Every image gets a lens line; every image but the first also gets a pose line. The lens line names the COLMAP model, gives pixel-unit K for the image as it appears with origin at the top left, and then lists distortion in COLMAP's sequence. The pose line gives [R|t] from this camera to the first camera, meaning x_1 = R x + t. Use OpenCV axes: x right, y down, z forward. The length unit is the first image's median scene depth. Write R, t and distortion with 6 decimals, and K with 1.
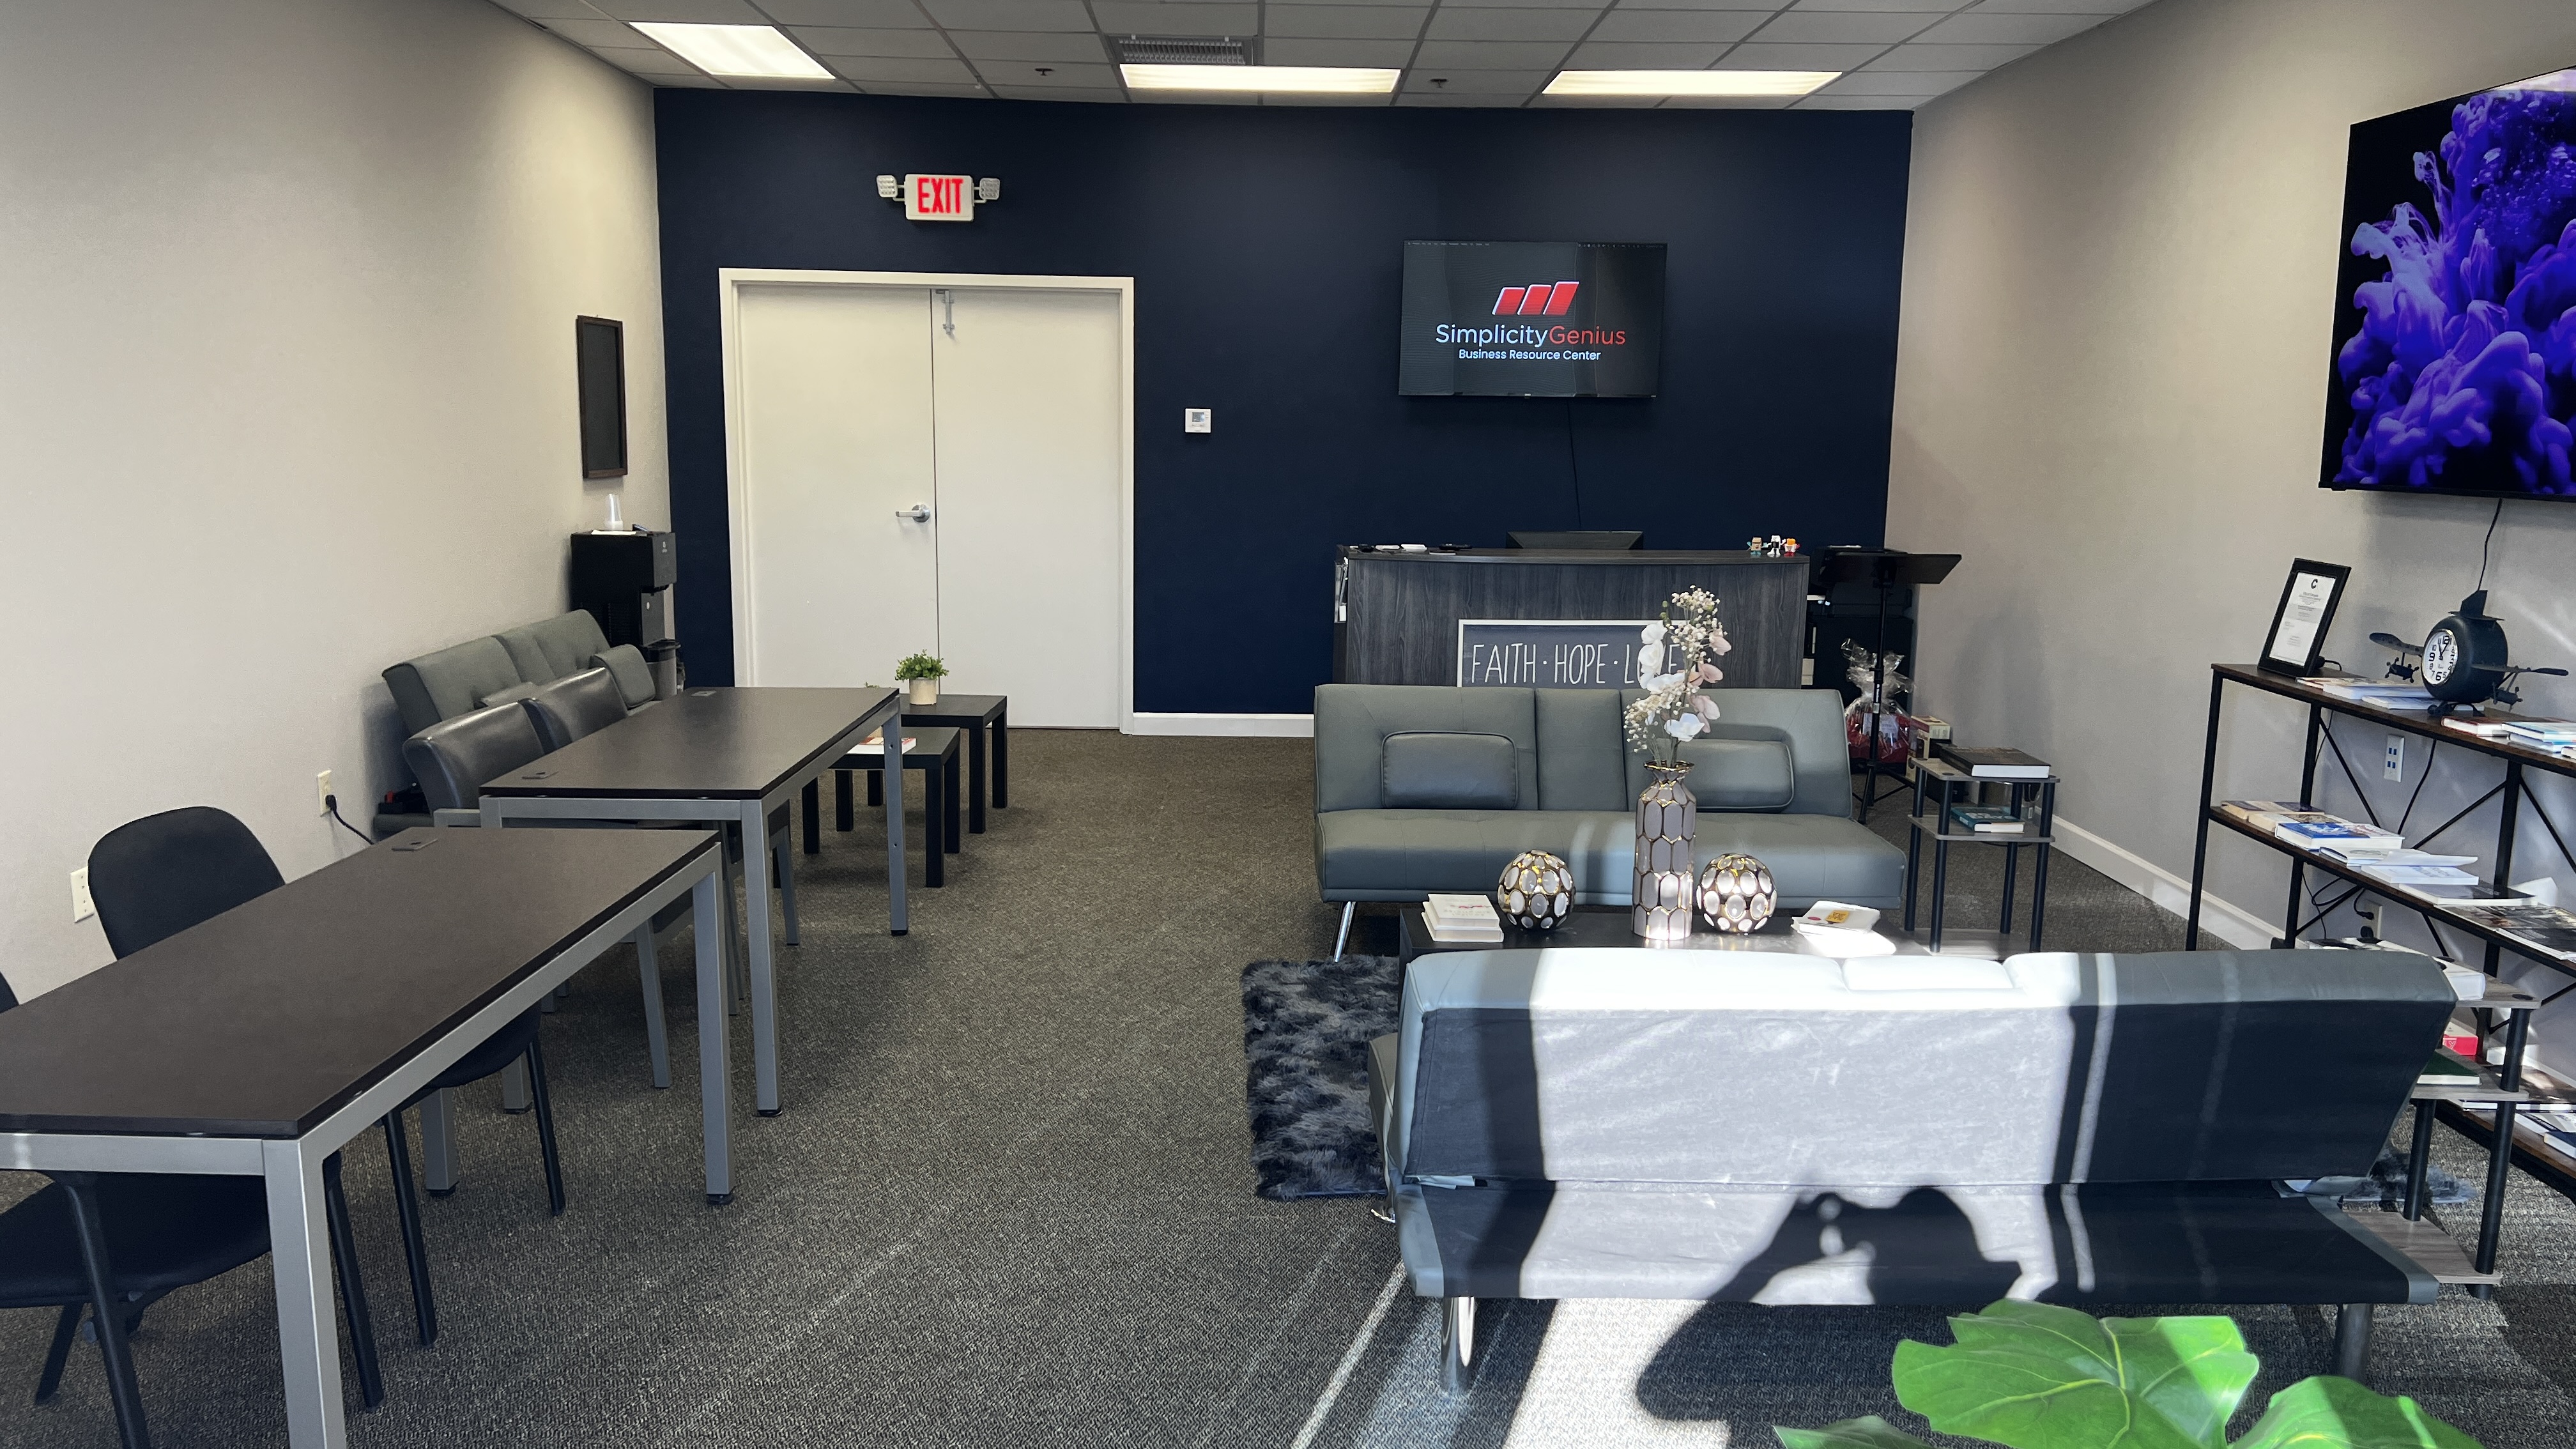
lens RADIAL K [[1908.5, 0, 1217.5], [0, 1908.5, 724.1], [0, 0, 1]] dist [0.057372, -0.095349]
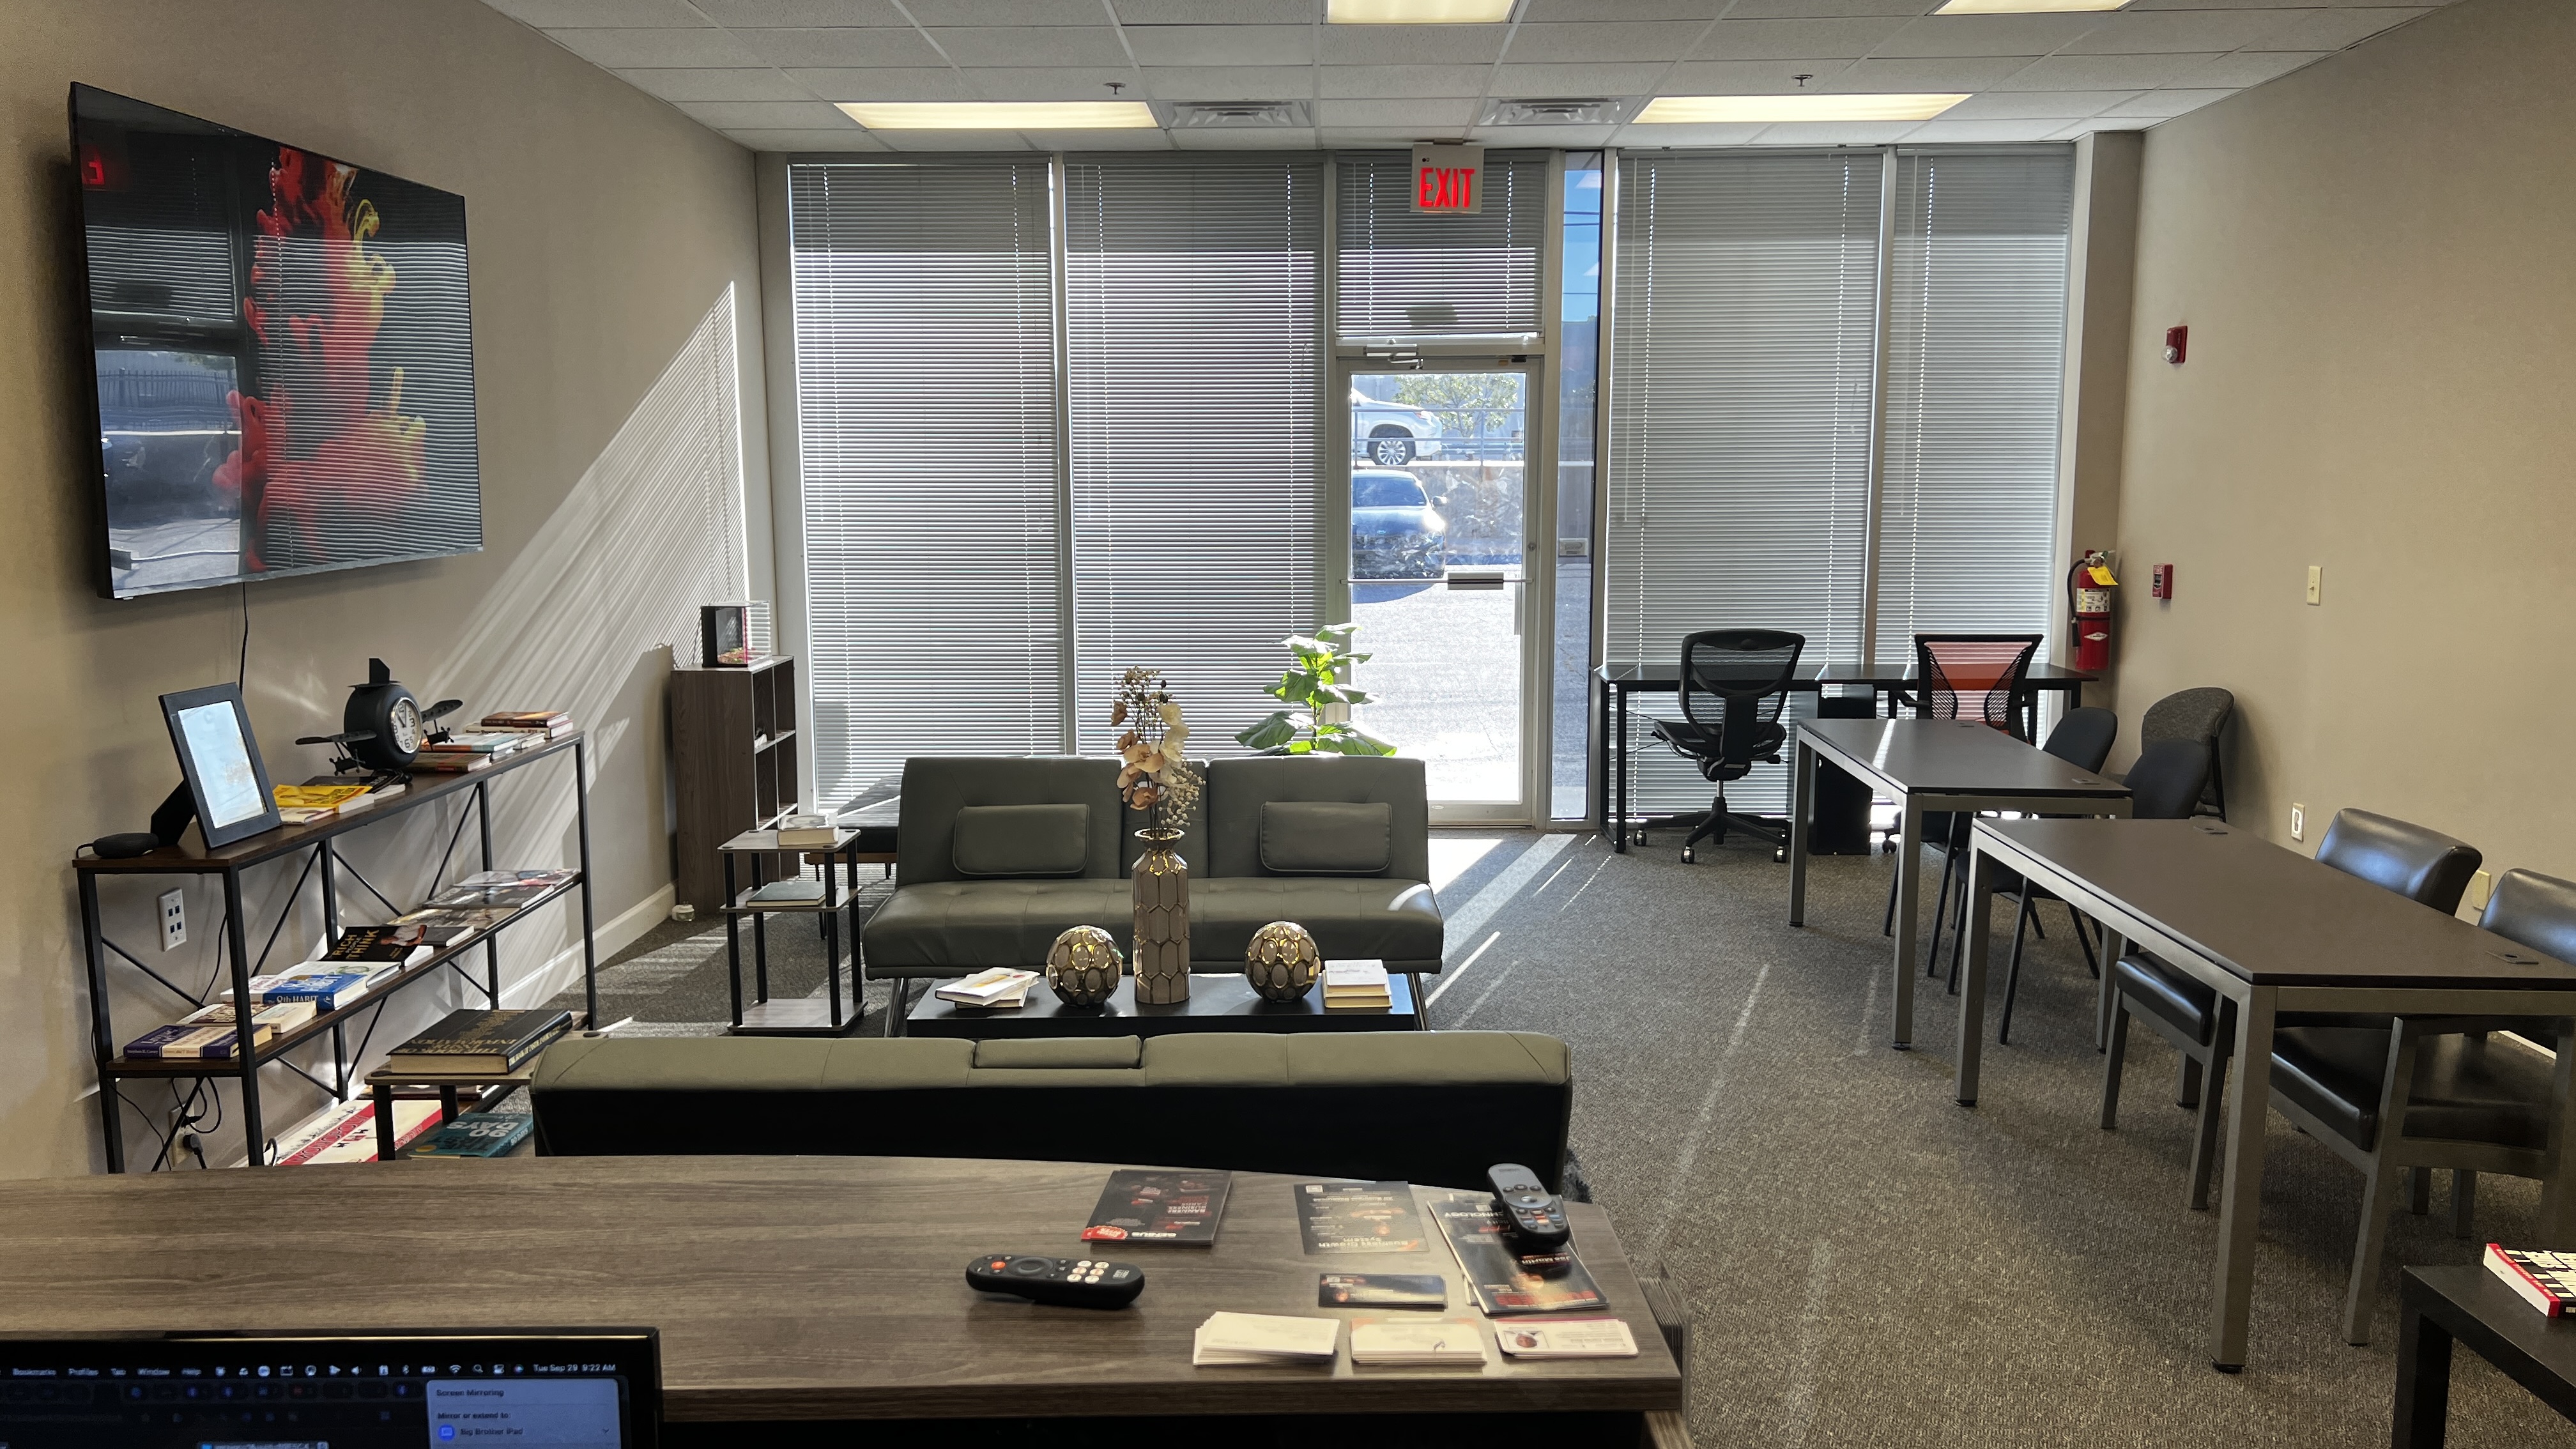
lens RADIAL K [[1897.1, 0, 1288.0], [0, 1897.1, 724.5], [0, 0, 1]] dist [0.095430, -0.156689]
pose [[-0.999964, -0.005792, -0.006267, 0.103519], [-0.007354, 0.957476, 0.288418, -0.195644], [0.004330, 0.288454, -0.957484, 1.164821]]
